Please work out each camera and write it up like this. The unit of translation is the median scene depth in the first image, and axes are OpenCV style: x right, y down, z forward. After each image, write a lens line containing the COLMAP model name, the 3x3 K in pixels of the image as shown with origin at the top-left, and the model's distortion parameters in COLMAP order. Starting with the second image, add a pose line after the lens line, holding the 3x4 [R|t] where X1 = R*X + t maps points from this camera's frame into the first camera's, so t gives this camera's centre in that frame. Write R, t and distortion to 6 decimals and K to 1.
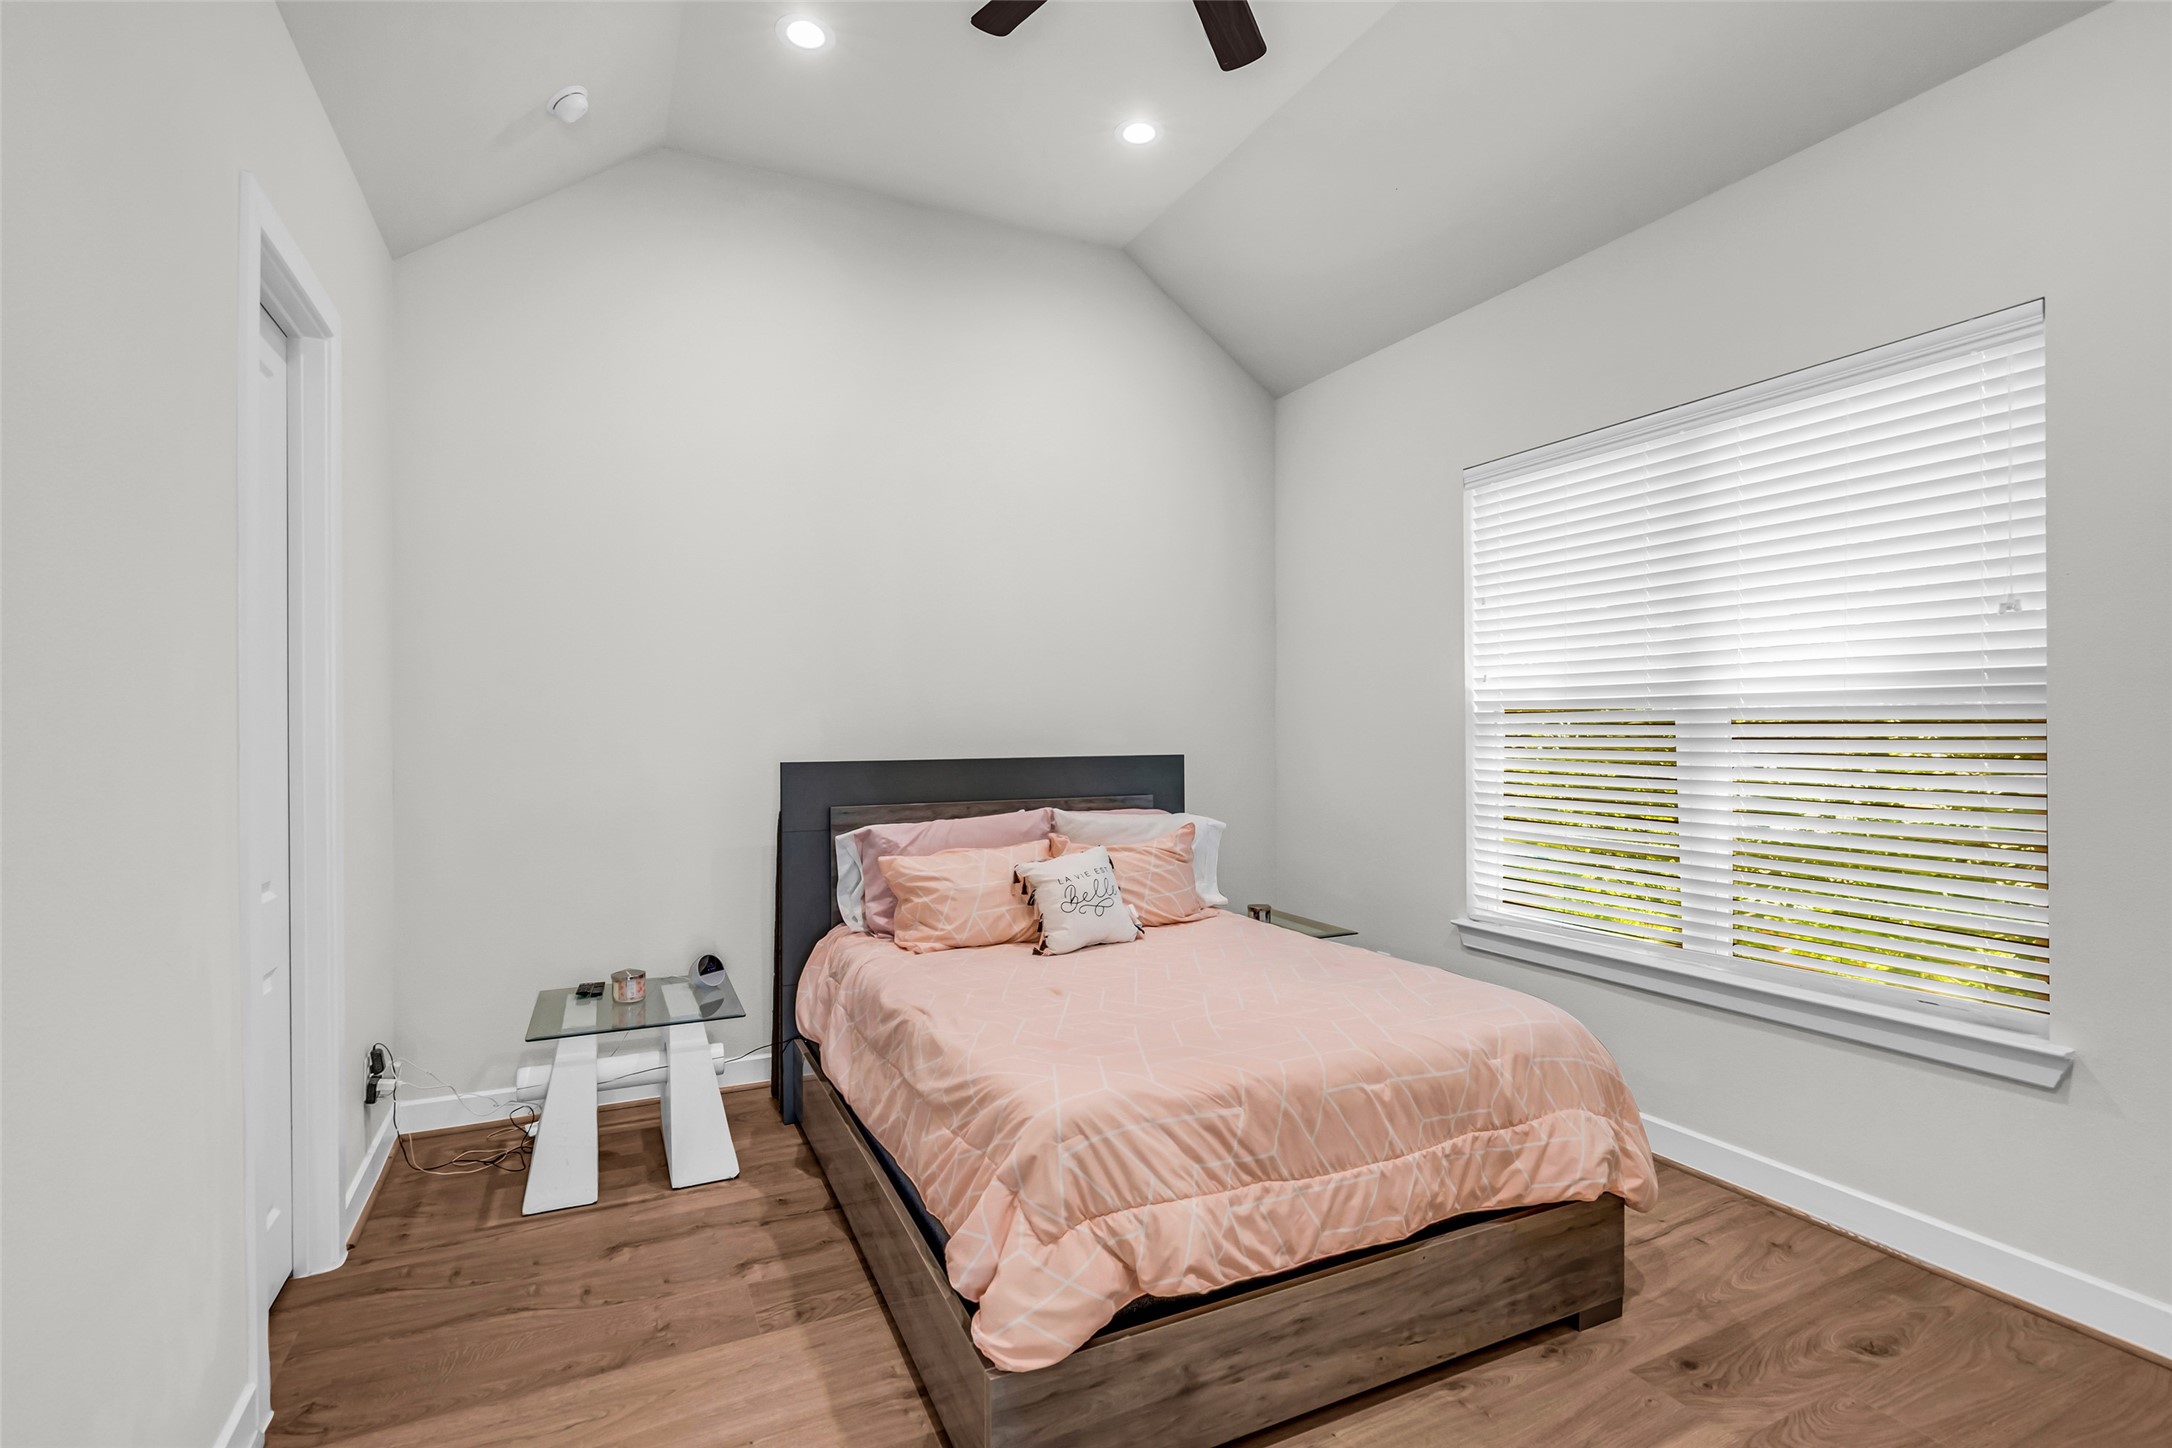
lens RADIAL K [[1013.8, 0, 1089.3], [0, 1013.8, 729.3], [0, 0, 1]] dist [-0.005156, -0.000709]
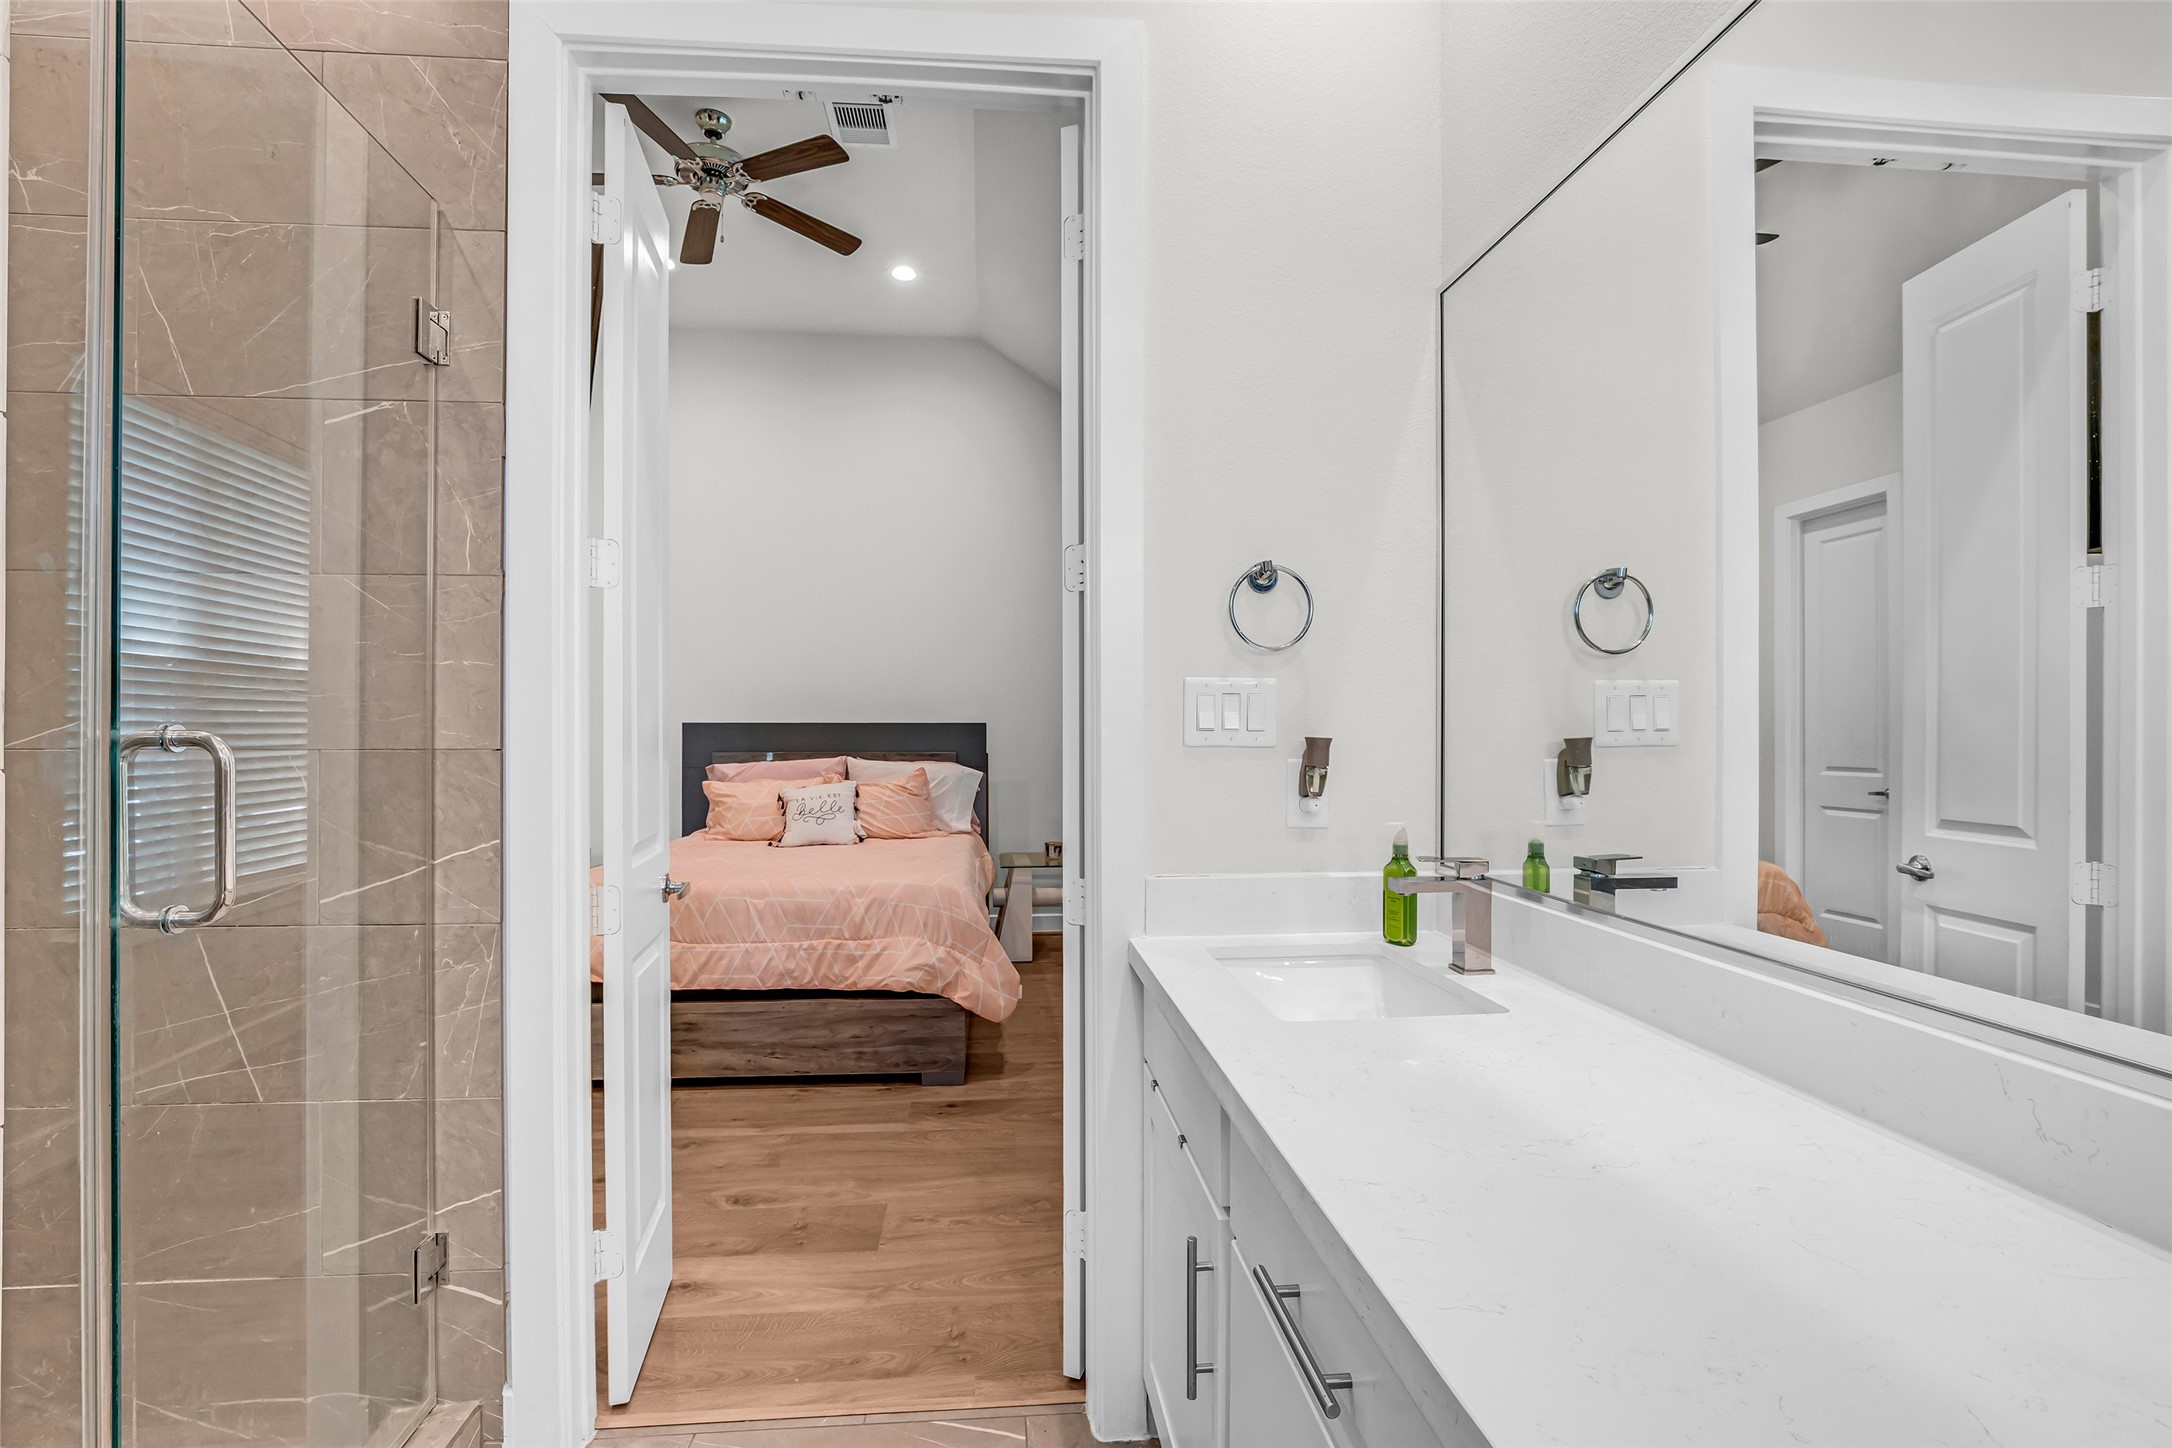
lens RADIAL K [[1013.8, 0, 1082.9], [0, 1013.8, 724.4], [0, 0, 1]] dist [-0.005156, -0.000709]
pose [[0.932311, 0.004655, -0.361627, 1.329877], [-0.006462, 0.999972, -0.003788, 0.060468], [0.361599, 0.005868, 0.932315, -0.353992]]
